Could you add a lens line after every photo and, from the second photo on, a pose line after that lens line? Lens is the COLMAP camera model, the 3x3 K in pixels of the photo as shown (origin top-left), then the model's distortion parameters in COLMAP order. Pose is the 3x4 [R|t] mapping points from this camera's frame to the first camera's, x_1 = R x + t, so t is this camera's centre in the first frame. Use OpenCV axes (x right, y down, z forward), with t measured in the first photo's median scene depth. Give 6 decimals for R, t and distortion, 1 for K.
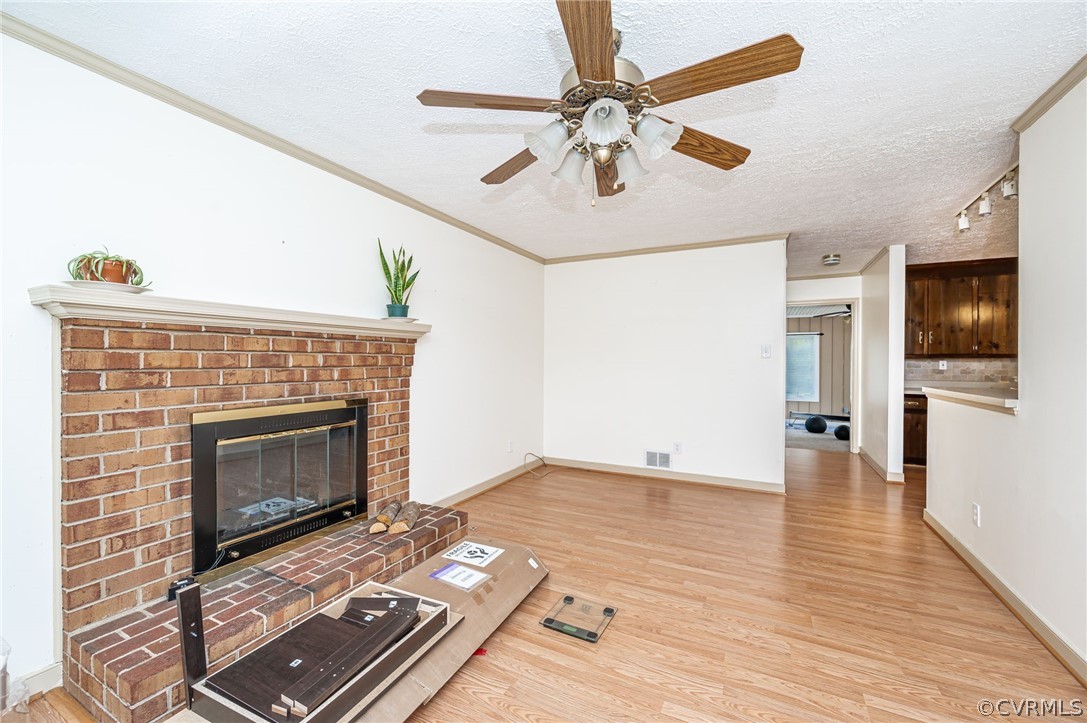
lens RADIAL K [[453.6, 0, 543.5], [0, 453.6, 361.5], [0, 0, 1]] dist [-0.000814, -0.000119]
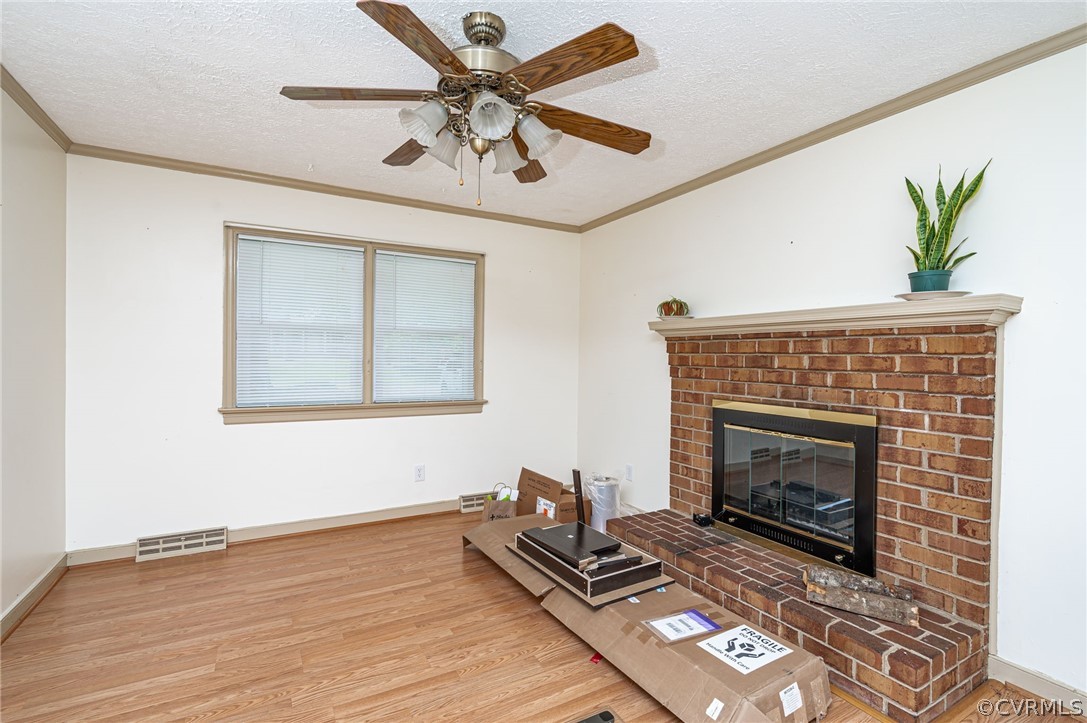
lens RADIAL K [[484.6, 0, 532.0], [0, 484.6, 359.5], [0, 0, 1]] dist [-0.002754, -0.000146]
pose [[-0.570044, -0.006612, -0.821588, 0.615146], [-0.018739, 0.999812, 0.004955, -0.002244], [0.821400, 0.018220, -0.570061, 1.135452]]
